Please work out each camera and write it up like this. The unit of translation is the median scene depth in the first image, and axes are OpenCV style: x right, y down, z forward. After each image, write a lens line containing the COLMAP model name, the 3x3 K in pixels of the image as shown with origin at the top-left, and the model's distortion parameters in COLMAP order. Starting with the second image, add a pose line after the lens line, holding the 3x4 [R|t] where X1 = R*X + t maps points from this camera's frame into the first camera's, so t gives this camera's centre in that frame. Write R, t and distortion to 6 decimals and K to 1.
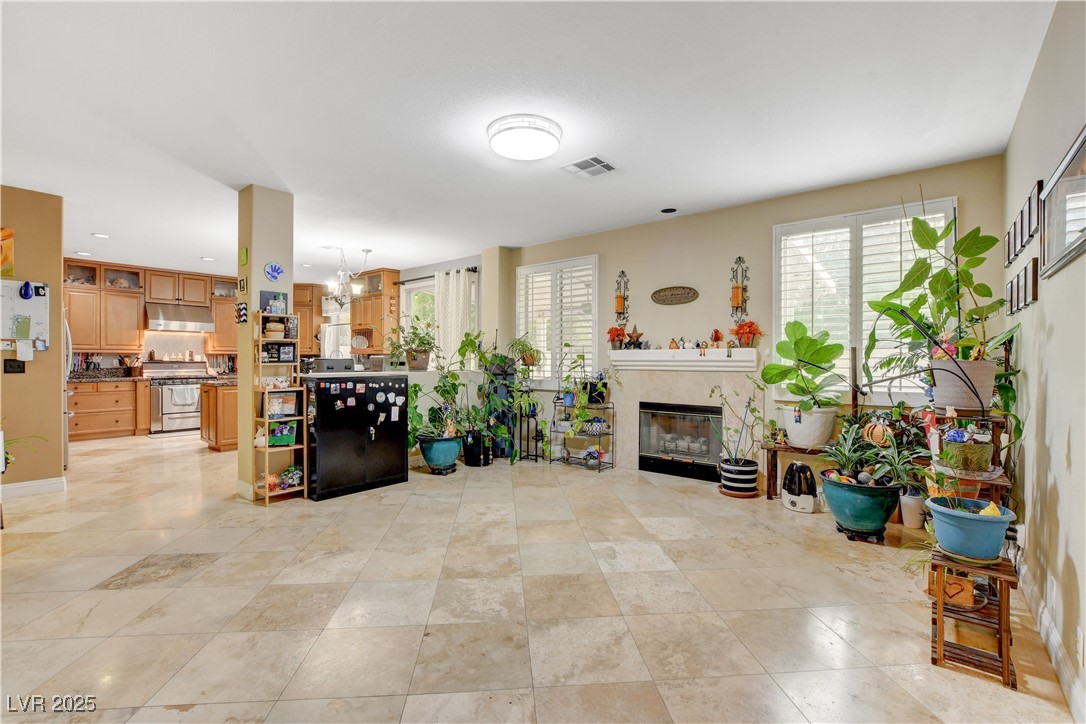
lens RADIAL K [[484.2, 0, 542.6], [0, 484.2, 359.7], [0, 0, 1]] dist [-0.010859, 0.002651]
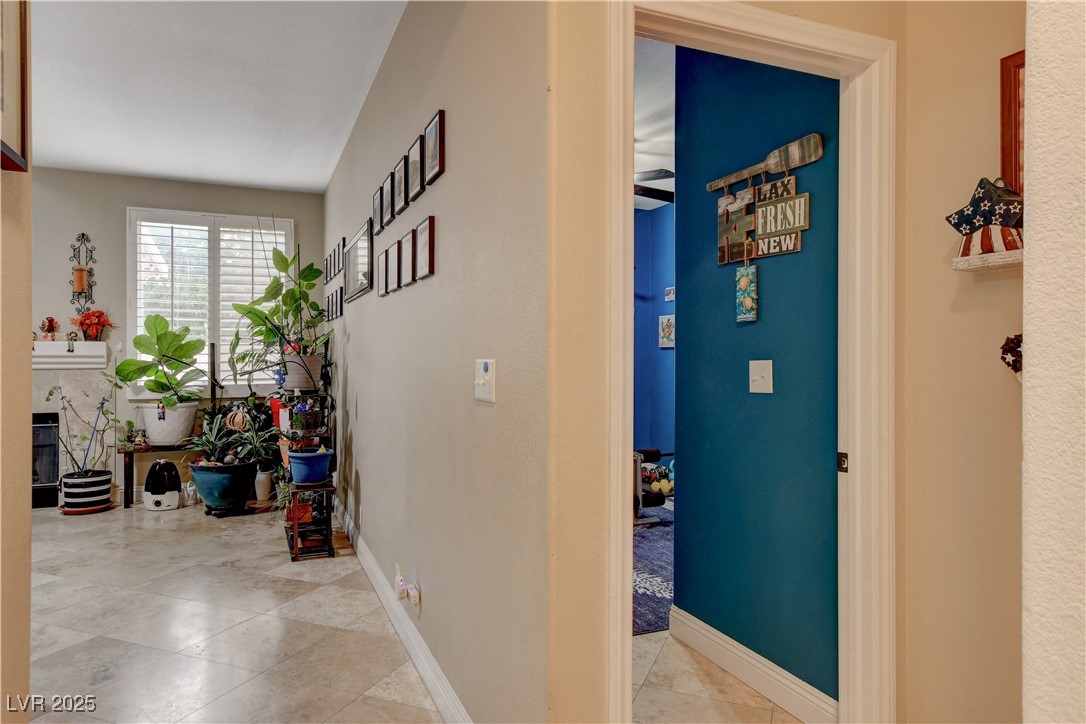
lens RADIAL K [[667.9, 0, 543.7], [0, 667.9, 360.8], [0, 0, 1]] dist [0.007741, 0.000411]
pose [[0.458532, -0.007627, 0.888645, -0.366965], [-0.000248, 0.999962, 0.008710, -0.000308], [-0.888678, -0.004215, 0.458513, -0.352240]]
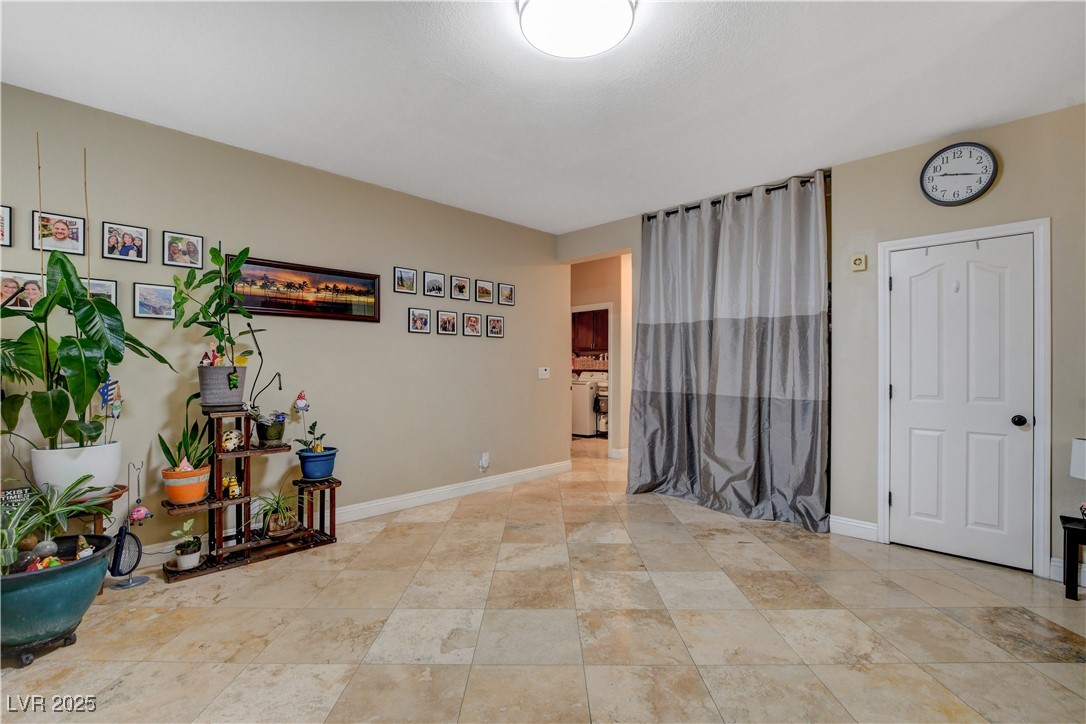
lens RADIAL K [[484.2, 0, 541.7], [0, 484.2, 365.3], [0, 0, 1]] dist [-0.010859, 0.002651]
pose [[-0.995791, -0.003969, 0.091565, -0.047122], [-0.004093, 0.999991, -0.001166, -0.003277], [-0.091559, -0.001536, -0.995798, 1.496399]]
